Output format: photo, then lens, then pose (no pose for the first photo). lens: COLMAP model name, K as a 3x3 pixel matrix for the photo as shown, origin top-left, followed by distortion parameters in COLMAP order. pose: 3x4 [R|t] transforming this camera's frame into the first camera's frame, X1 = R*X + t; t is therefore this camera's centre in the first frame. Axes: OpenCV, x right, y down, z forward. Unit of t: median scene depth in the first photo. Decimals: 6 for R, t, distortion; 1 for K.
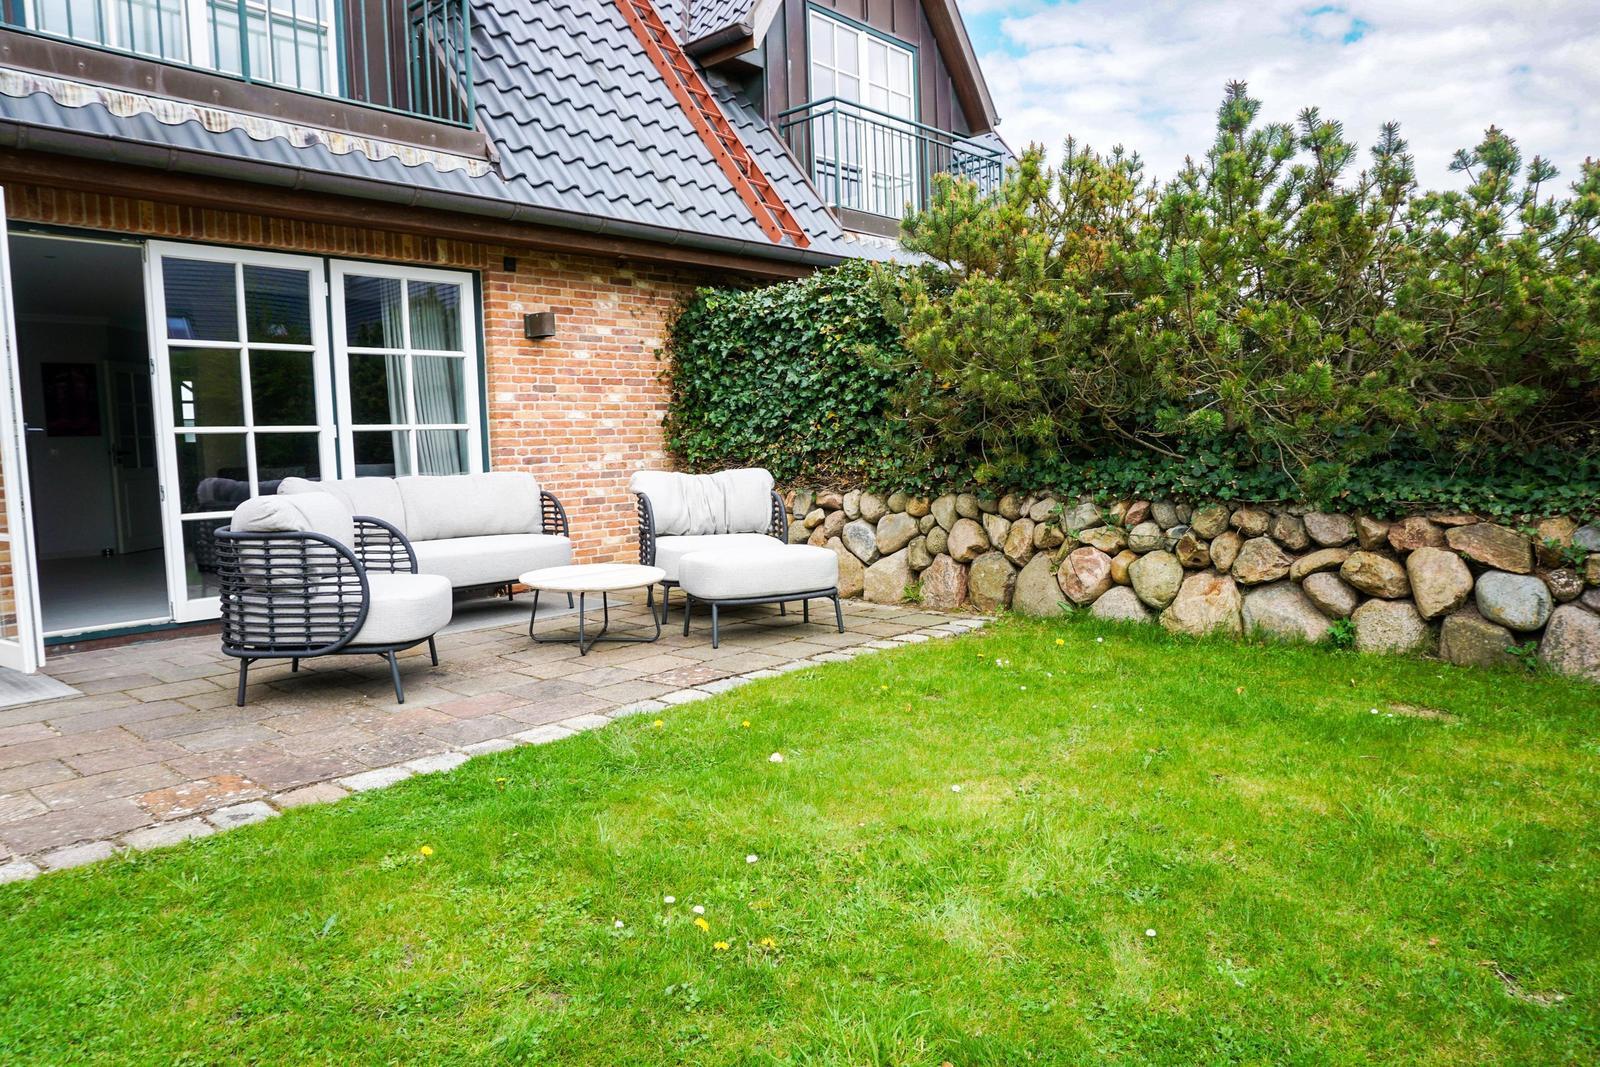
lens RADIAL K [[1064.8, 0, 799.8], [0, 1064.8, 533.2], [0, 0, 1]] dist [-0.015649, 0.010608]
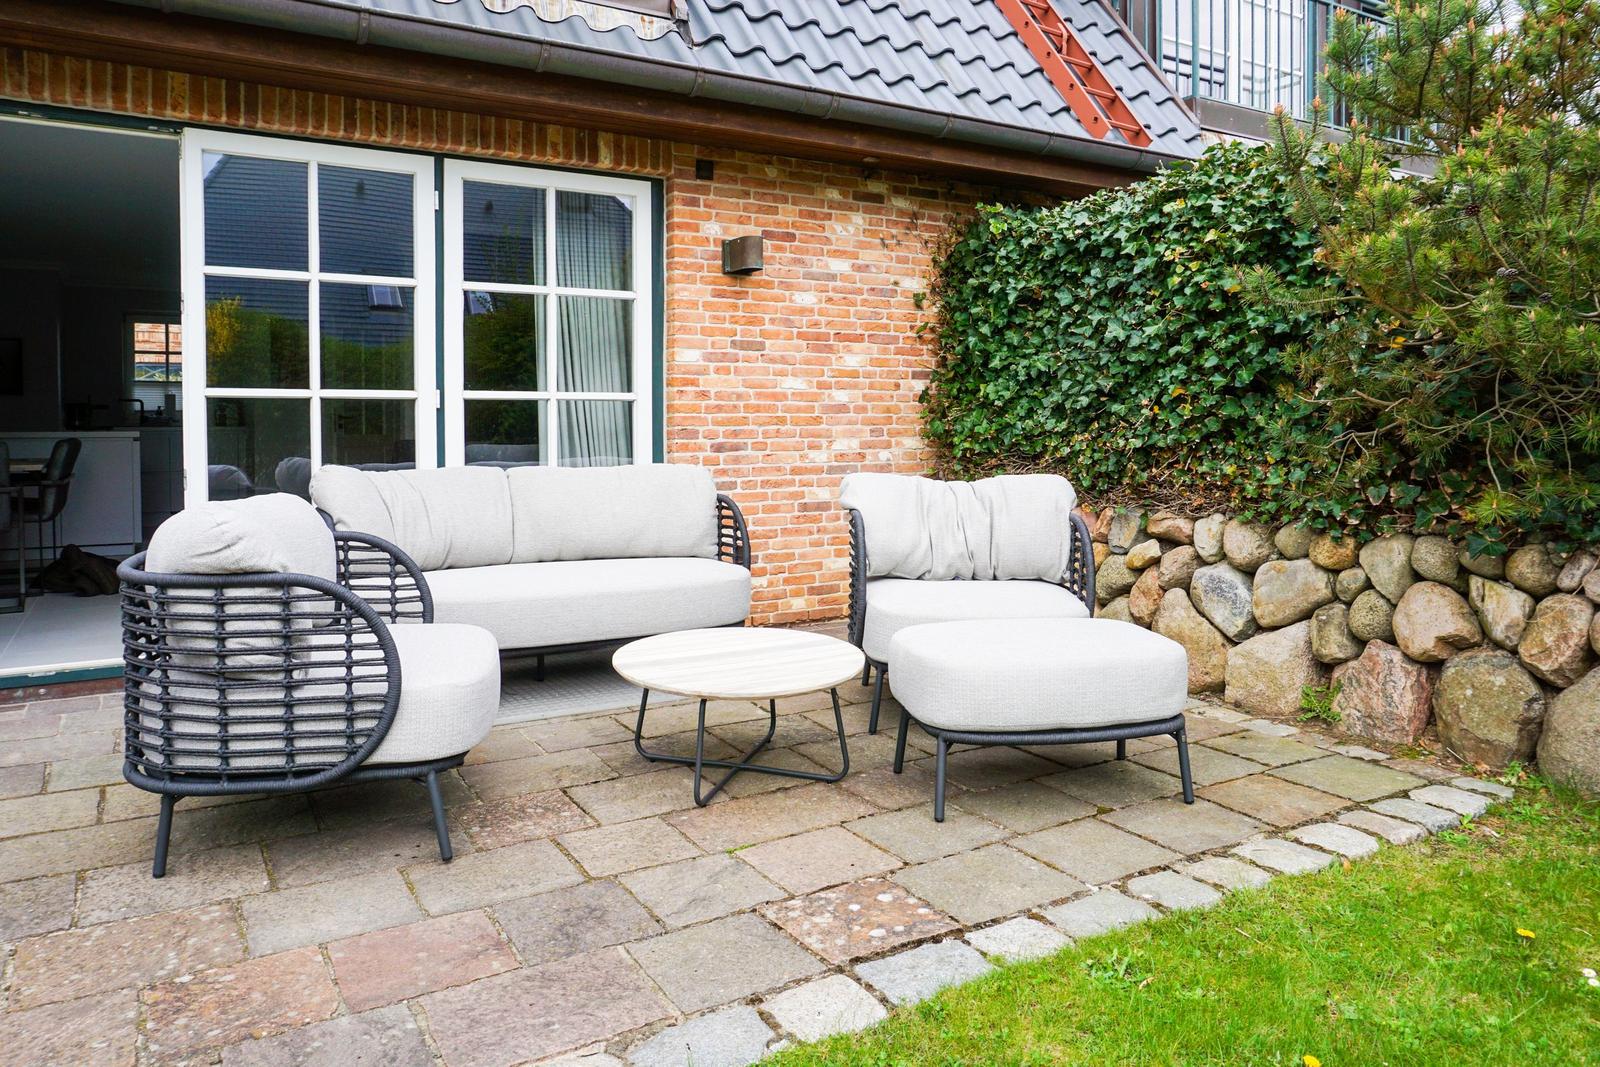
lens RADIAL K [[1064.8, 0, 793.8], [0, 1064.8, 453.4], [0, 0, 1]] dist [-0.015649, 0.010608]
pose [[0.953432, 0.037096, -0.299319, 0.002852], [-0.052570, 0.997656, -0.043809, -0.038142], [0.296992, 0.057504, 0.953147, 0.368883]]
